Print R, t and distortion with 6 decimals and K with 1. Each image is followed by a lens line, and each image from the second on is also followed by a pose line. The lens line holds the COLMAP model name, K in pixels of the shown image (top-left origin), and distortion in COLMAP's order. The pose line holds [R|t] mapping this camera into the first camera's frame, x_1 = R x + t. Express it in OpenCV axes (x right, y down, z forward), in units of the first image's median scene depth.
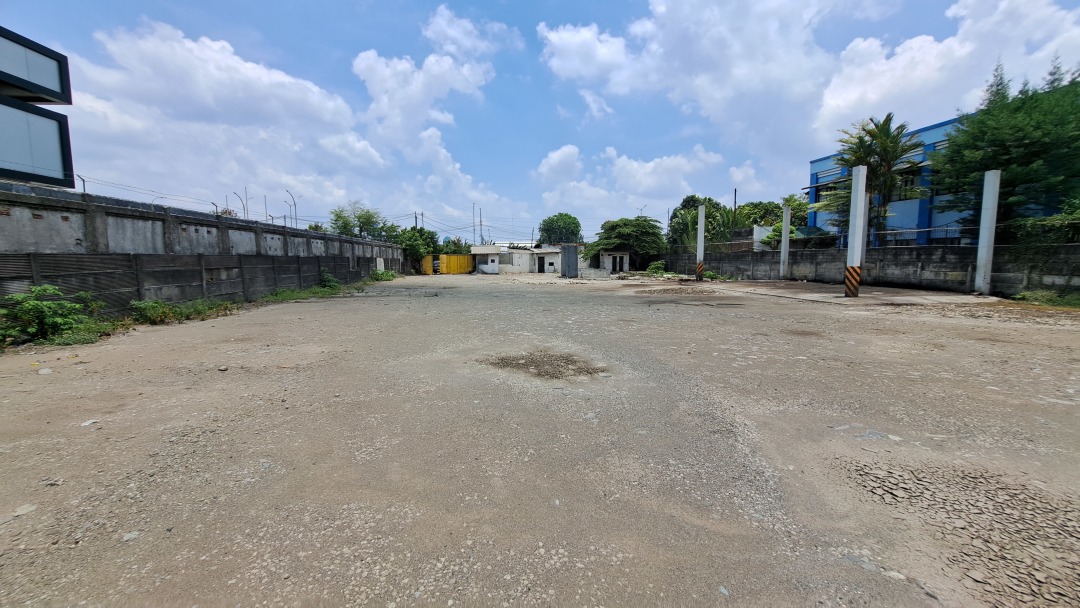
lens RADIAL K [[431.8, 0, 538.4], [0, 431.8, 306.3], [0, 0, 1]] dist [-0.020484, 0.000384]
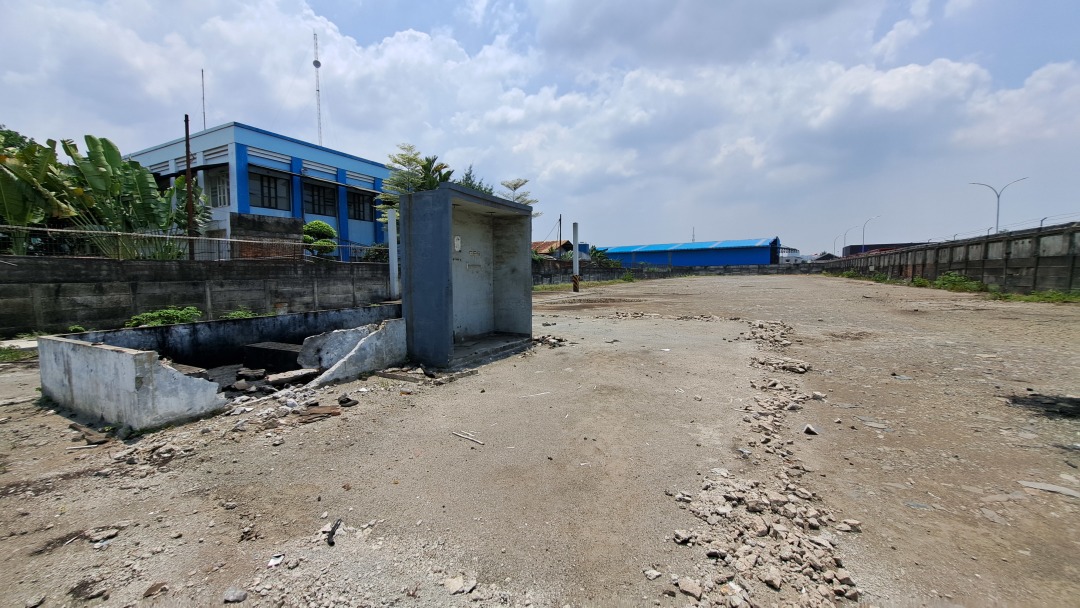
lens RADIAL K [[430.1, 0, 533.2], [0, 430.1, 301.7], [0, 0, 1]] dist [-0.002002, -0.005187]
pose [[-0.821164, -0.018796, 0.570382, -0.154240], [0.082161, 0.985152, 0.150748, -0.233564], [-0.564747, 0.170652, -0.807428, 2.226242]]
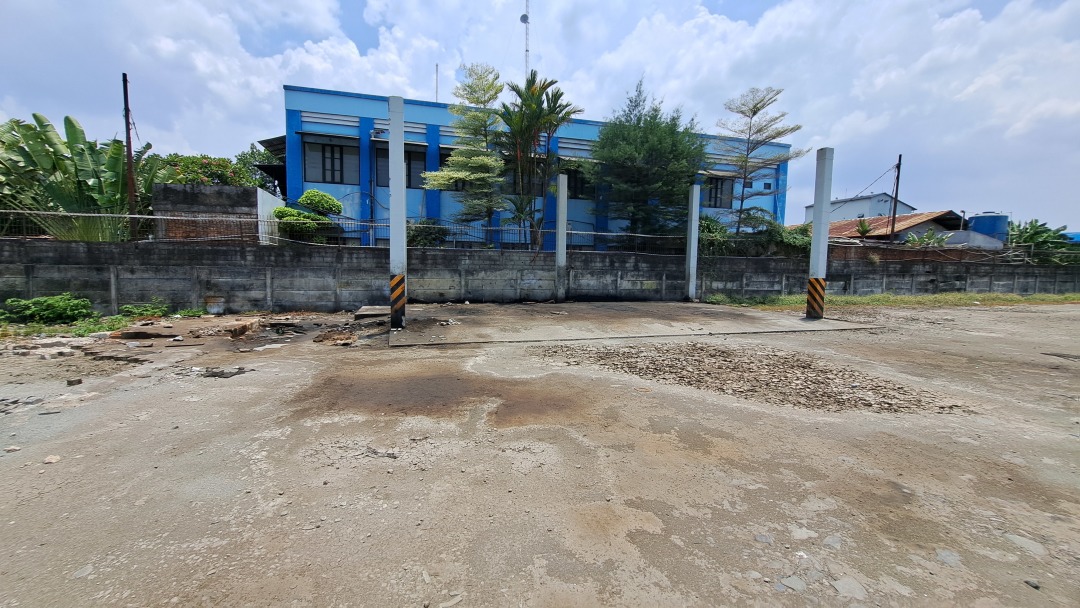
lens RADIAL K [[430.1, 0, 533.2], [0, 430.1, 301.7], [0, 0, 1]] dist [-0.002002, -0.005187]
pose [[-0.145066, -0.075914, 0.986505, 0.042084], [0.094258, 0.991457, 0.090156, -0.141913], [-0.984922, 0.106064, -0.136671, 1.350561]]
